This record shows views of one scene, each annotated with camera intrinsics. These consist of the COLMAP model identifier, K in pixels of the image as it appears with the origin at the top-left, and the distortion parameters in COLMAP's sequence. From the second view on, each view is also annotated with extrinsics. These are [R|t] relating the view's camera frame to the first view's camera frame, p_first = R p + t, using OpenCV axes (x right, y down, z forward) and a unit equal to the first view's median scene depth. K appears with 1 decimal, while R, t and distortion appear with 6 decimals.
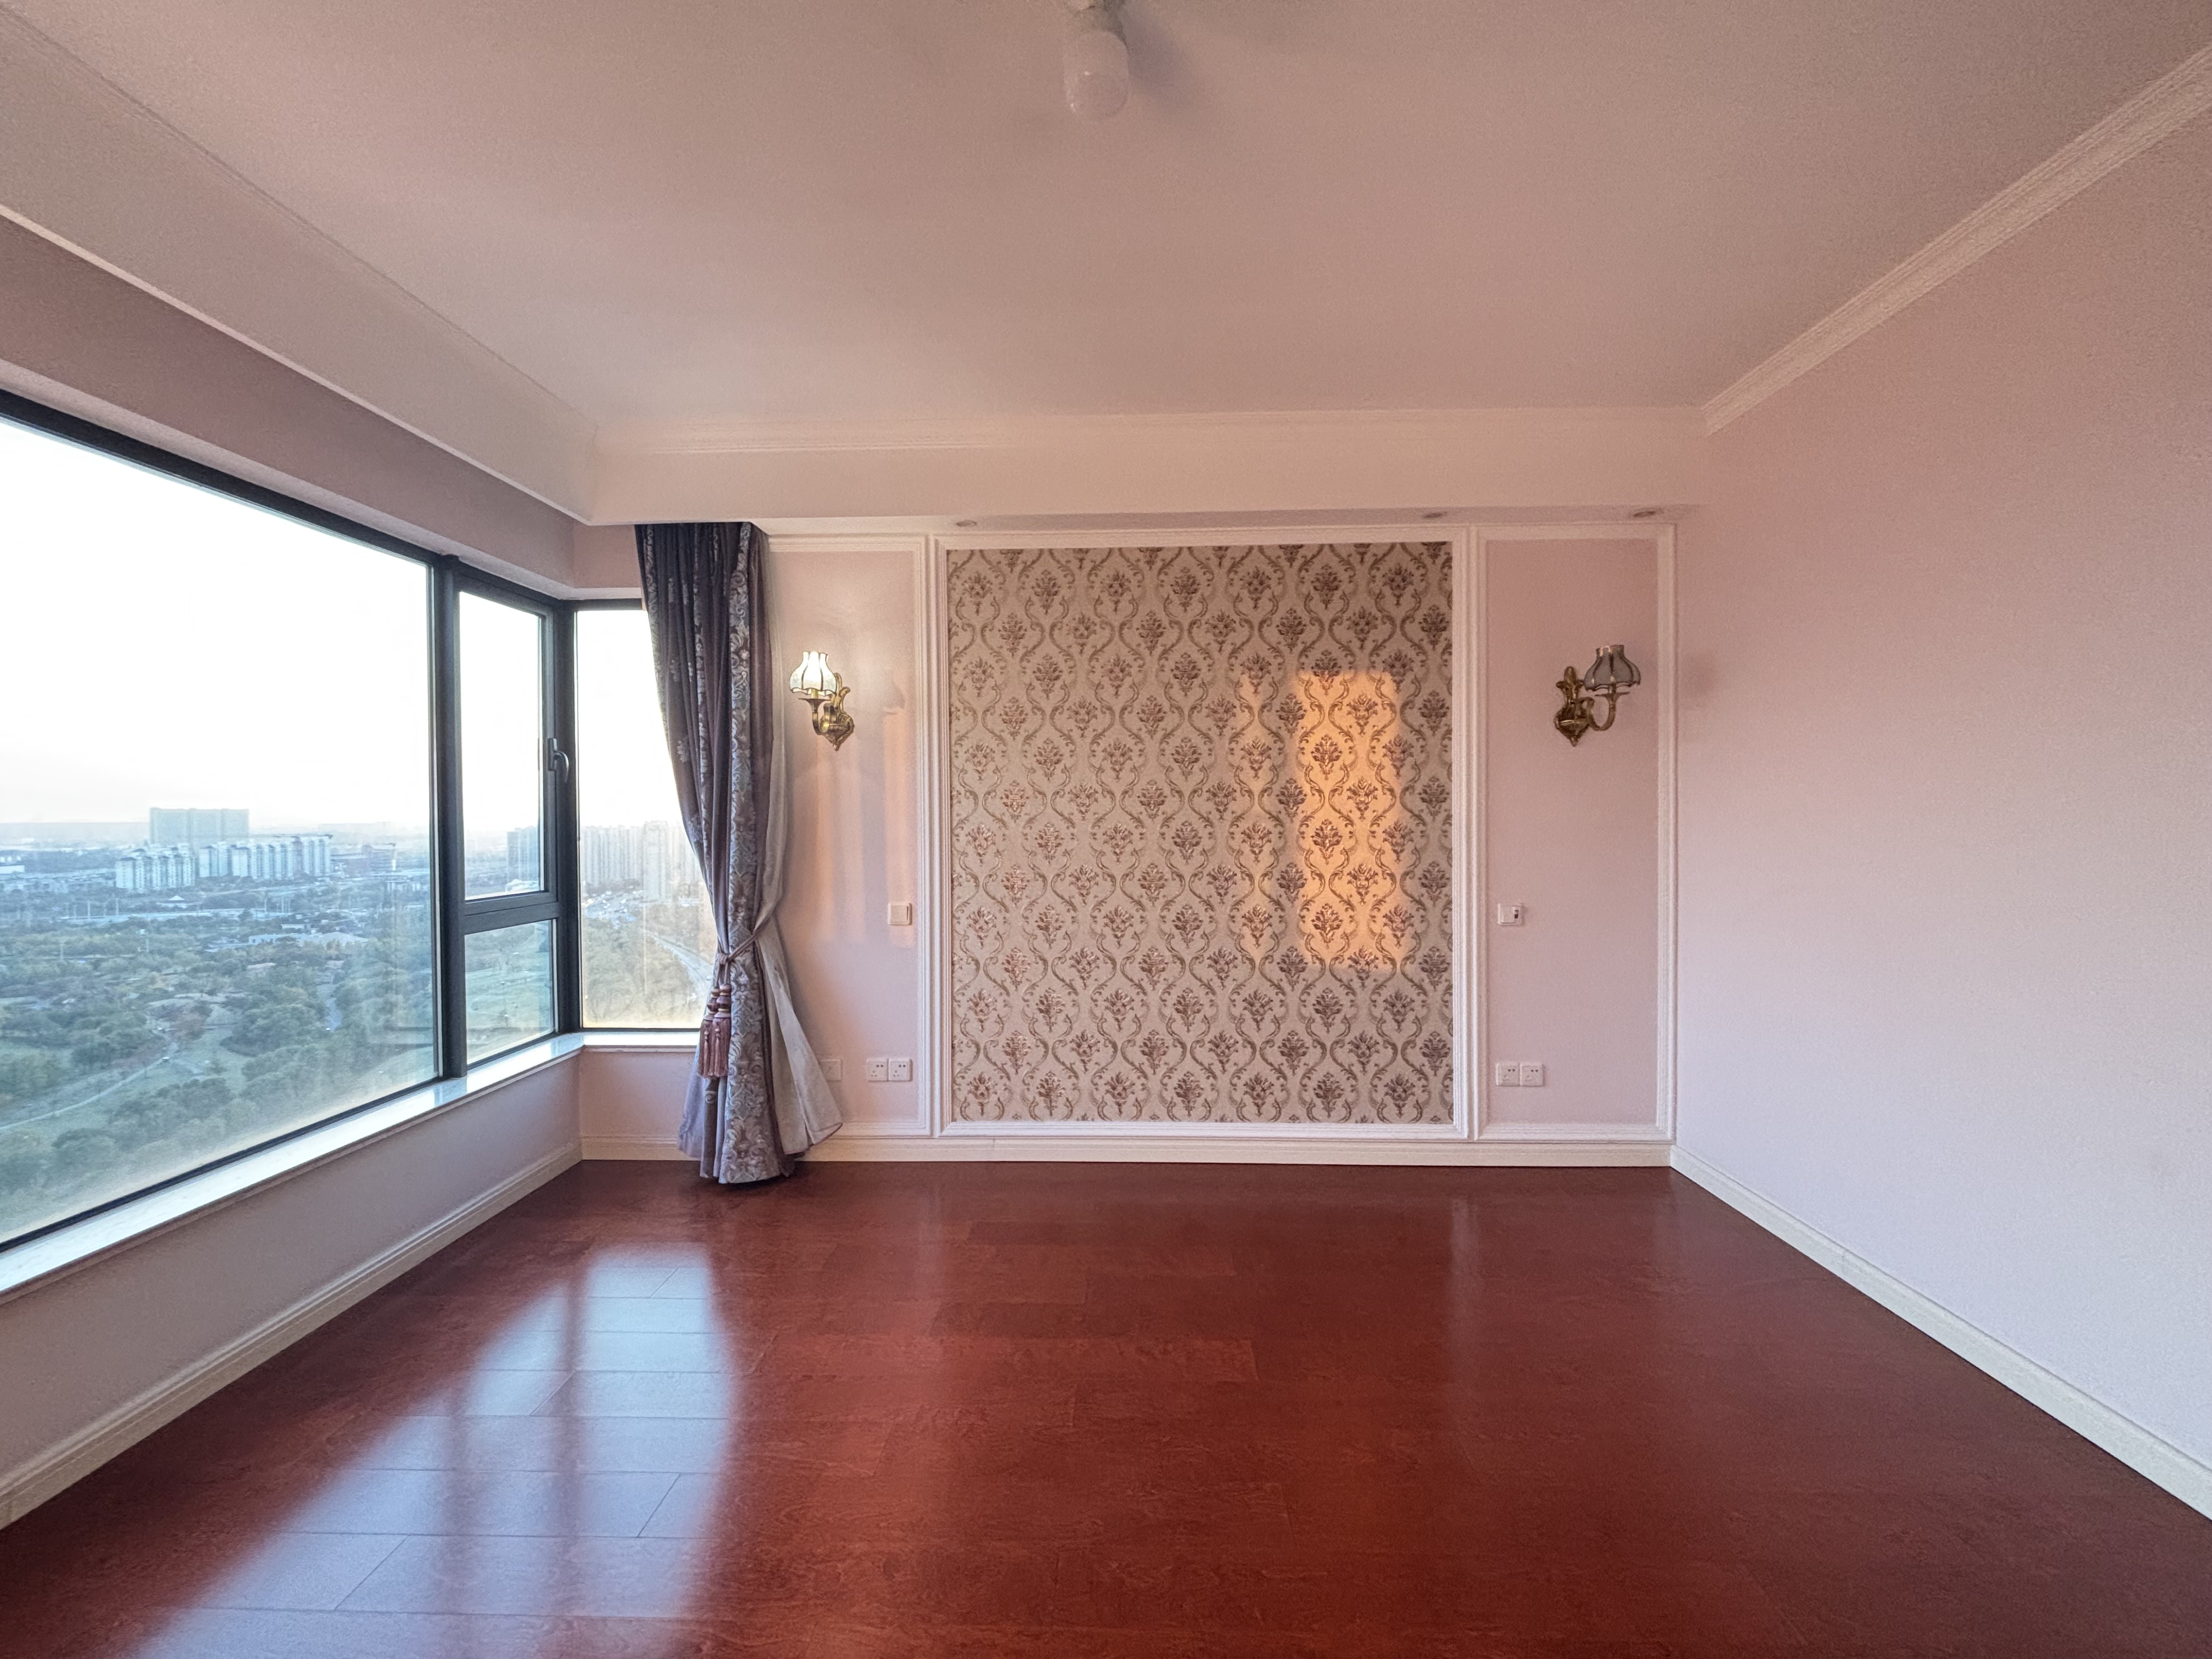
lens RADIAL K [[881.9, 0, 1118.4], [0, 881.9, 829.9], [0, 0, 1]] dist [-0.004190, 0.000000]
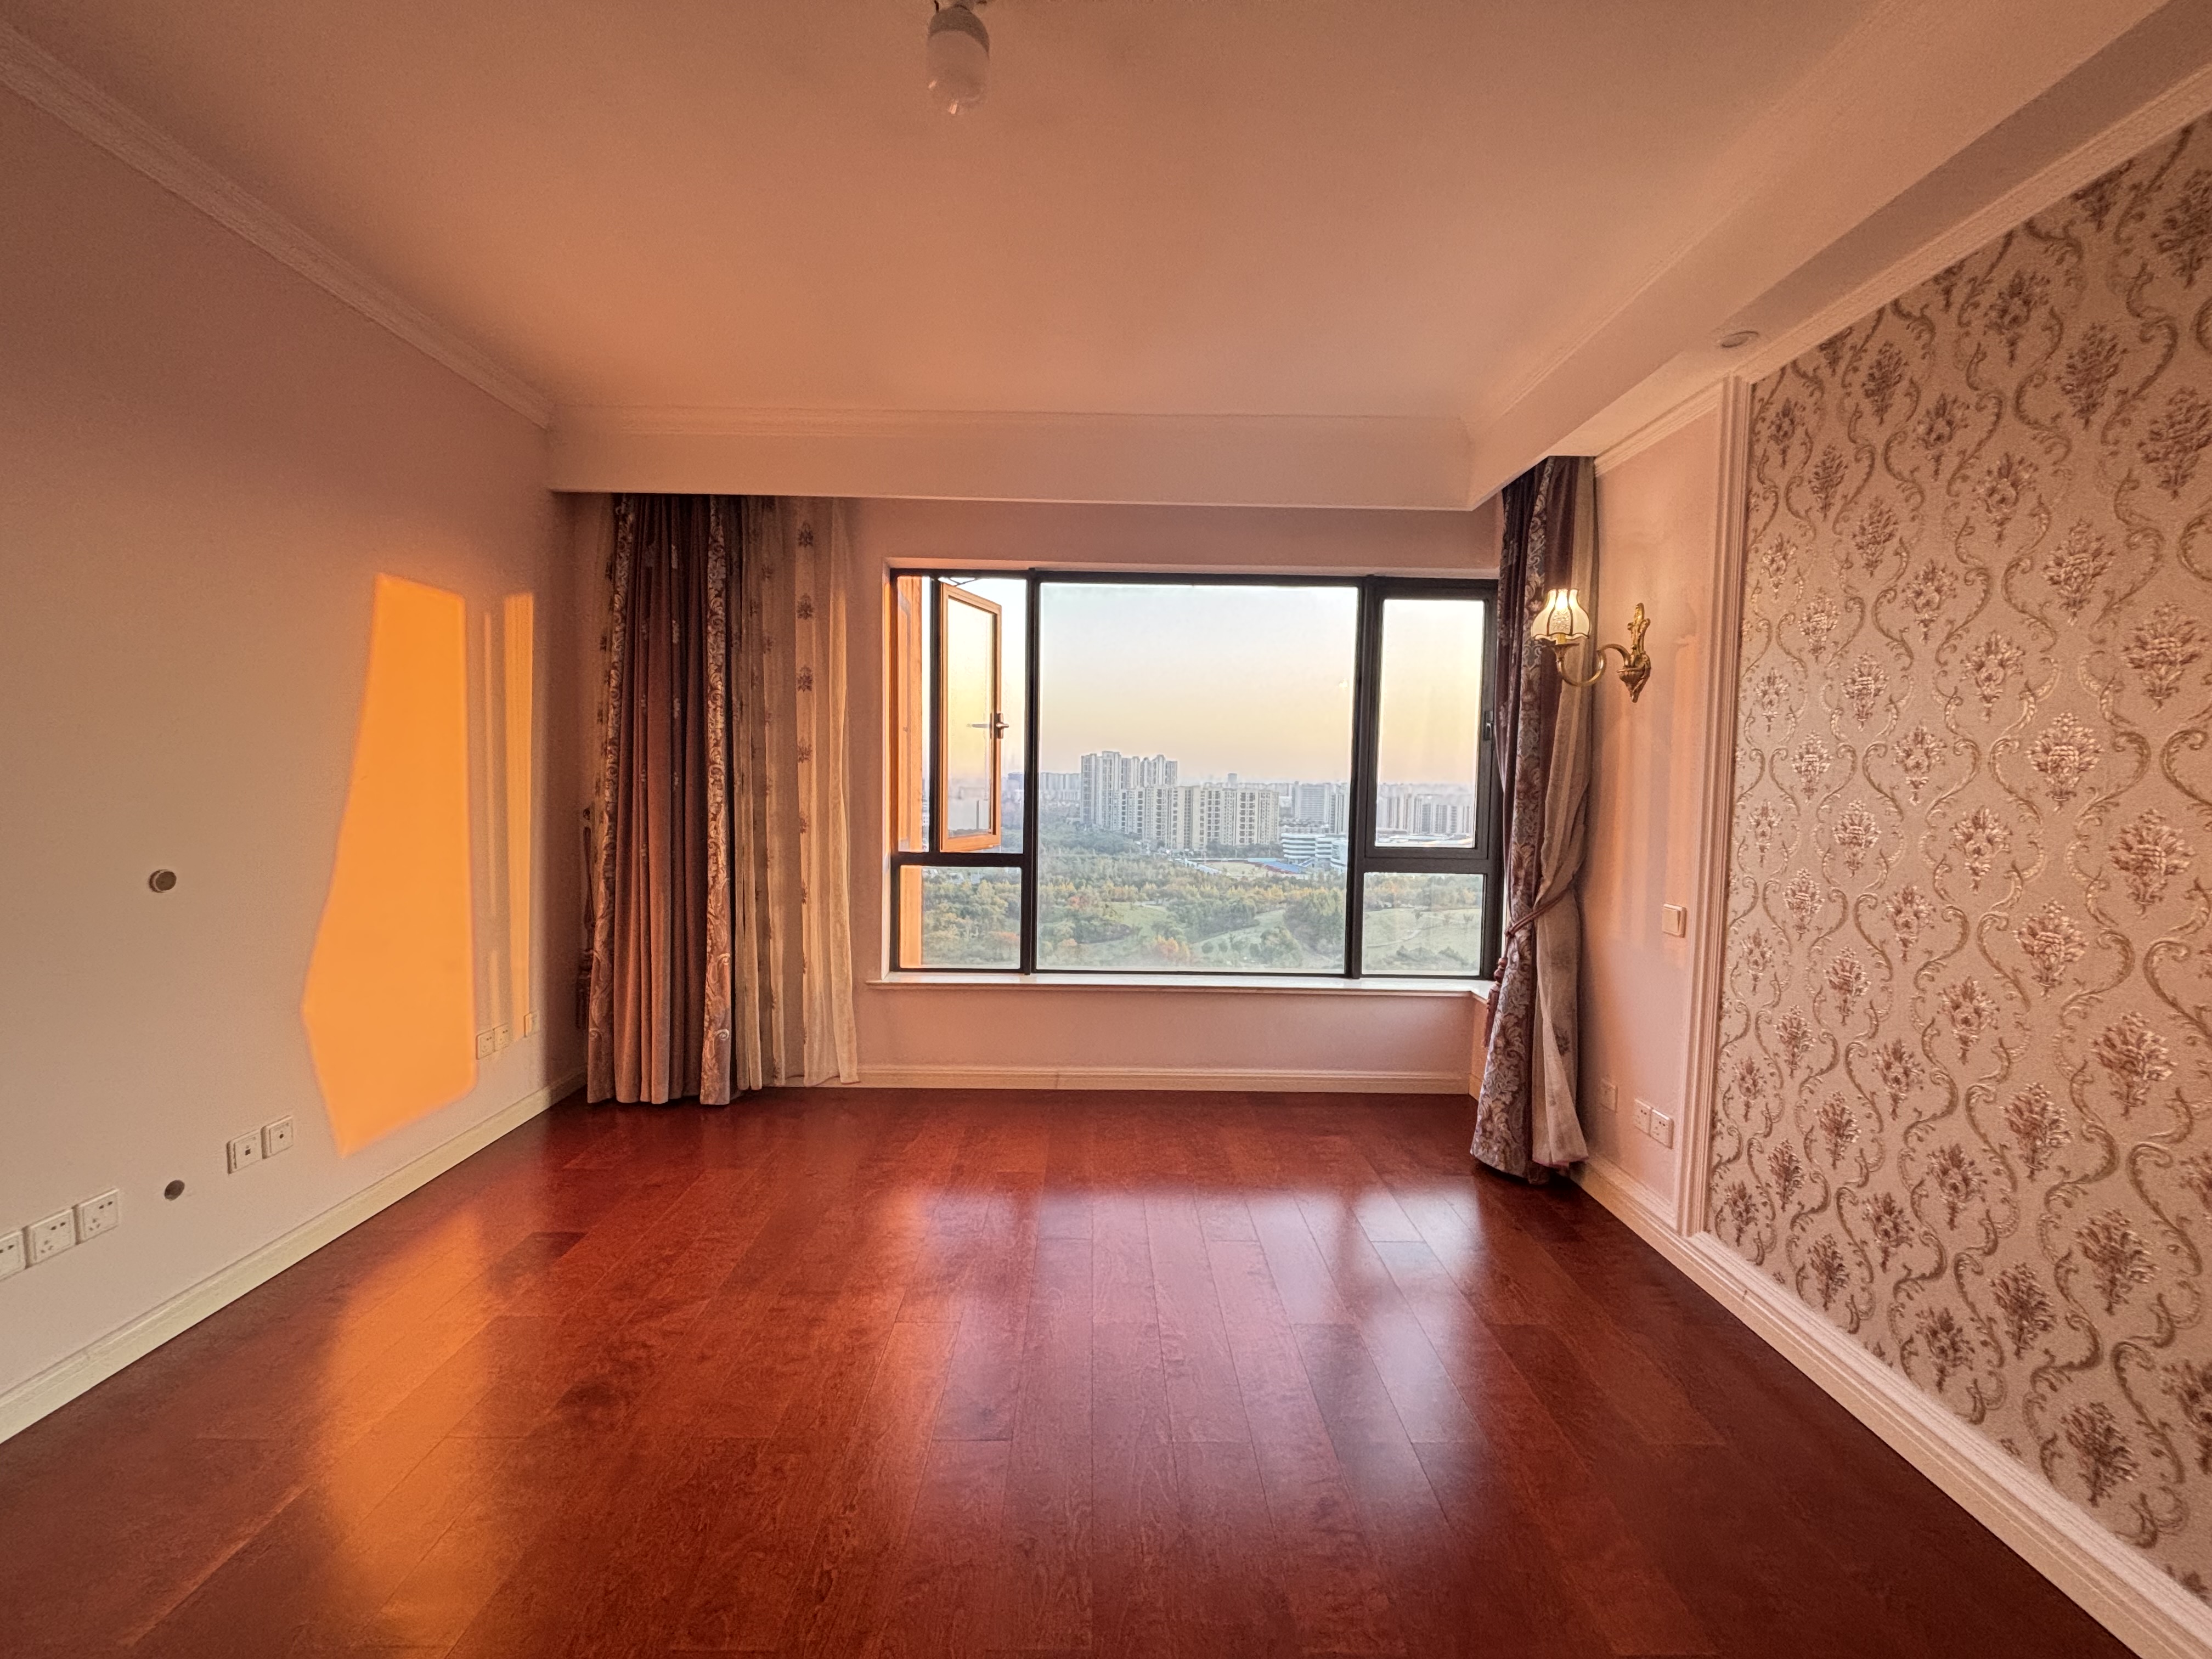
lens RADIAL K [[881.9, 0, 1116.6], [0, 881.9, 825.8], [0, 0, 1]] dist [-0.004190, 0.000000]
pose [[0.050129, 0.061265, -0.996862, 0.458174], [-0.037599, 0.997525, 0.059415, -0.008500], [0.998035, 0.034503, 0.052309, 0.501090]]
